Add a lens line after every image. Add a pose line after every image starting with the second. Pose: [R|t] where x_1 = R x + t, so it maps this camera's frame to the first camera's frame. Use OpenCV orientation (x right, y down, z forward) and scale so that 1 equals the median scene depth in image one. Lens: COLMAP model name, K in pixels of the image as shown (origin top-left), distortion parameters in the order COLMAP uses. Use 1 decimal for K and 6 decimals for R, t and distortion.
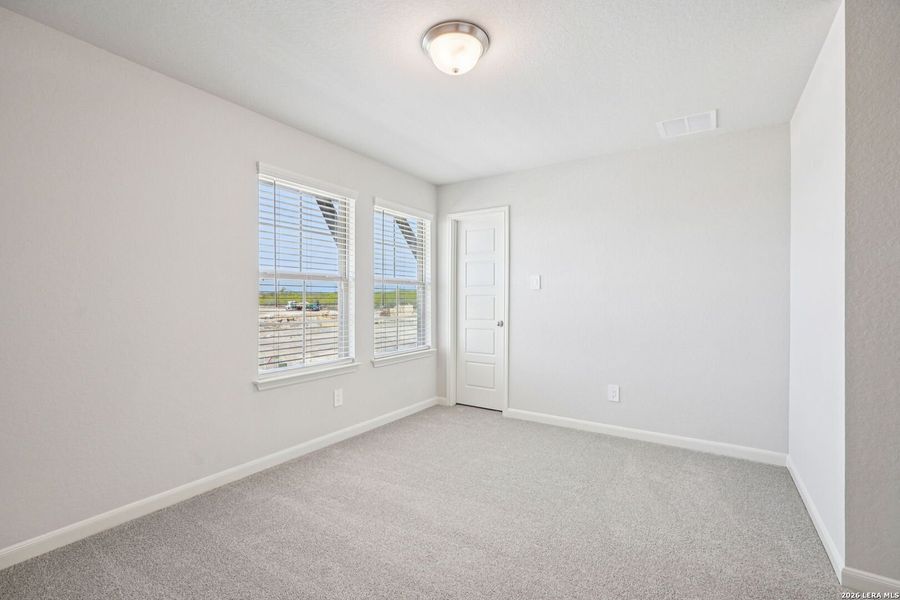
lens RADIAL K [[403.4, 0, 446.5], [0, 403.4, 297.7], [0, 0, 1]] dist [-0.002571, 0.001735]
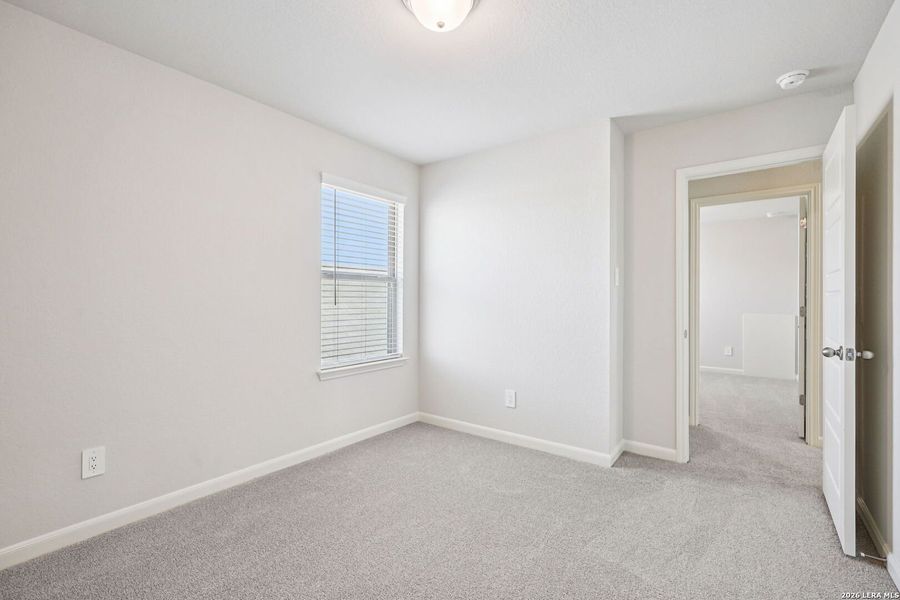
lens RADIAL K [[403.4, 0, 448.7], [0, 403.4, 299.0], [0, 0, 1]] dist [-0.002571, 0.001735]
pose [[0.997272, 0.002879, -0.073754, 0.082181], [-0.002417, 0.999977, 0.006353, 0.000258], [0.073770, -0.006157, 0.997256, 0.121262]]
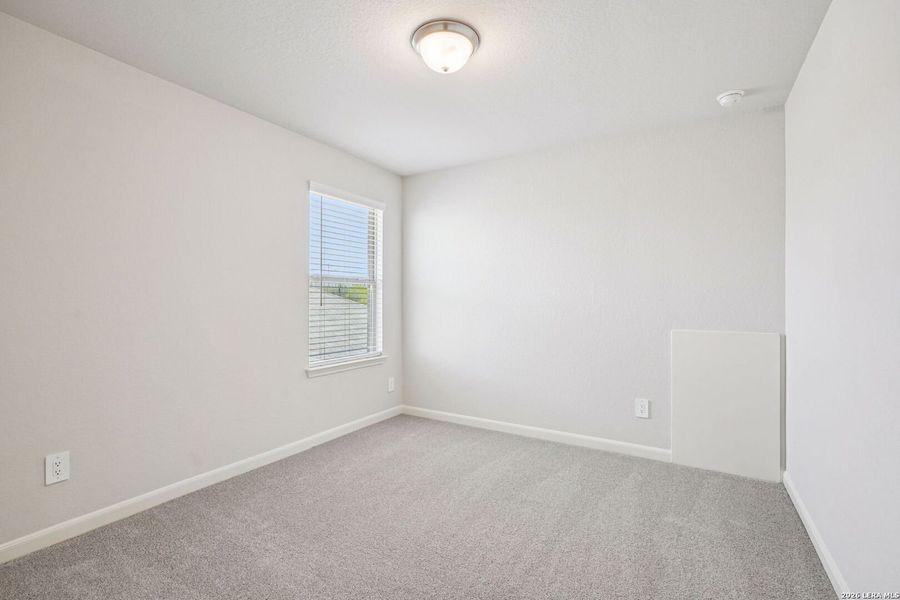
lens RADIAL K [[399.0, 0, 438.0], [0, 399.0, 298.4], [0, 0, 1]] dist [-0.004386, 0.000769]
pose [[0.999989, -0.001089, -0.004496, 0.059540], [0.001103, 0.999994, 0.003216, -0.000085], [0.004493, -0.003221, 0.999985, 0.086599]]
